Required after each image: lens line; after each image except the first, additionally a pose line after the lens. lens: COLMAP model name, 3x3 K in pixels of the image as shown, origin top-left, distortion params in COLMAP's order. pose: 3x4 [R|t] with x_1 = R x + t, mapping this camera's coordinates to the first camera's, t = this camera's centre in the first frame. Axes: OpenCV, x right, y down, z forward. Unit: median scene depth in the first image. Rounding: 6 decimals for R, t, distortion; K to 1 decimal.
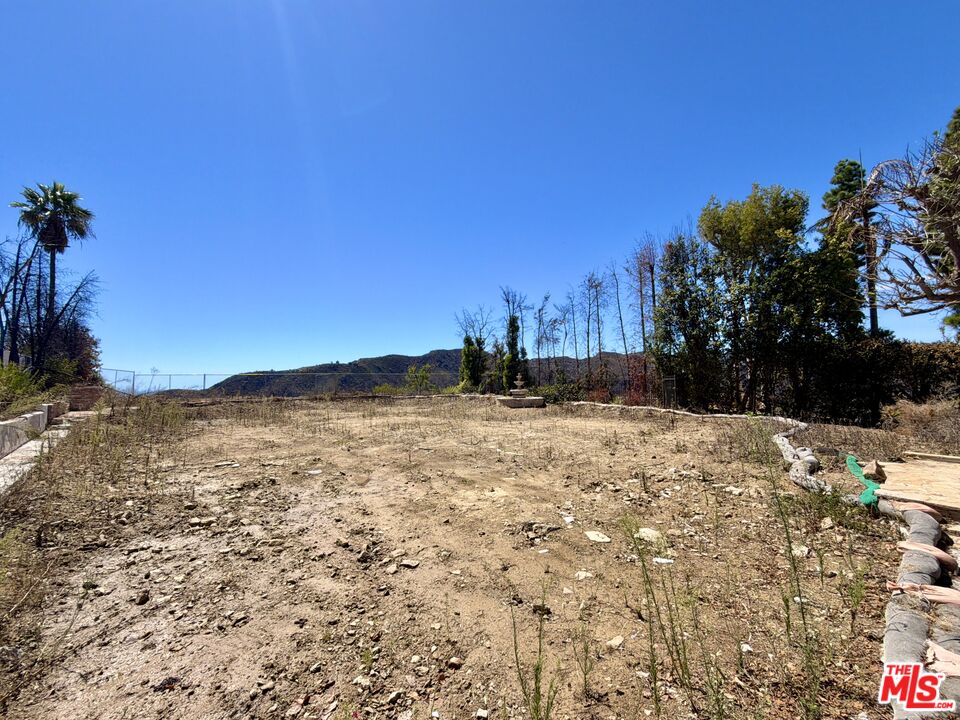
lens RADIAL K [[414.5, 0, 480.0], [0, 414.5, 360.0], [0, 0, 1]] dist [0.000321, 0.000887]
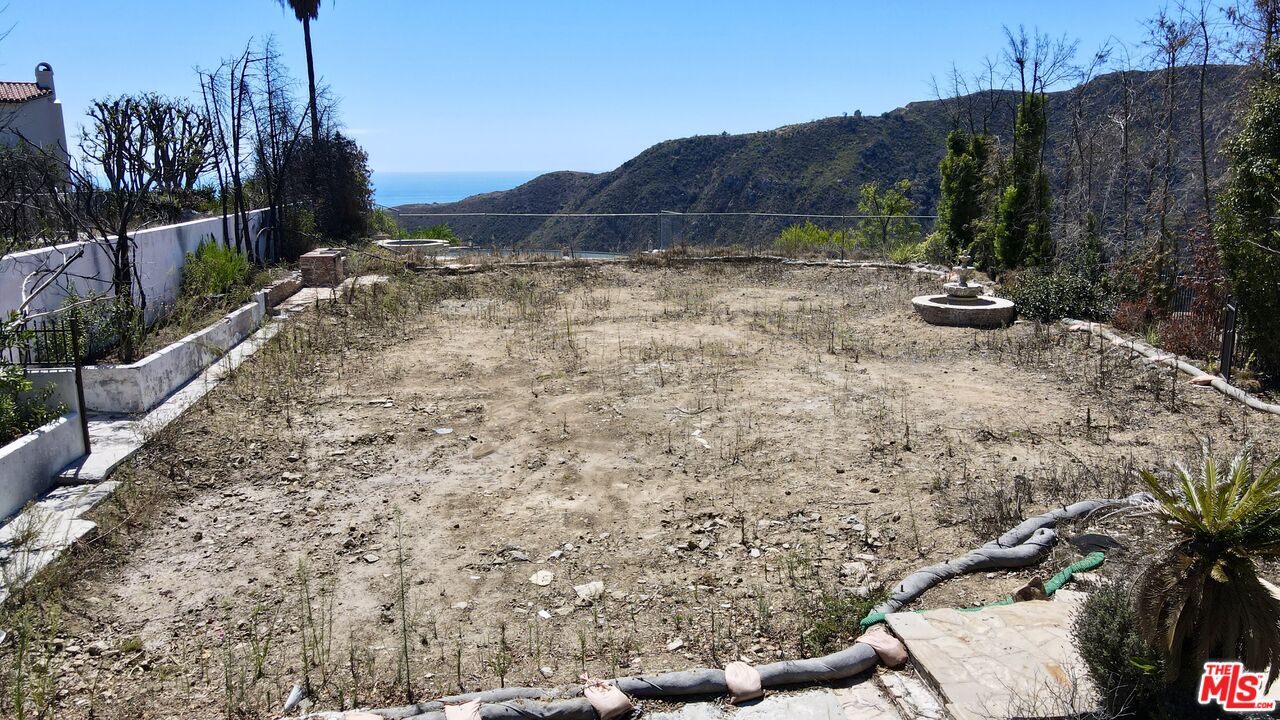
lens RADIAL K [[939.4, 0, 640.0], [0, 939.4, 360.0], [0, 0, 1]] dist [-0.002693, 0.022360]
pose [[0.850640, 0.113167, -0.513425, 0.276638], [0.024972, 0.966760, 0.254462, -0.103913], [0.525155, -0.229277, 0.819539, -0.086763]]
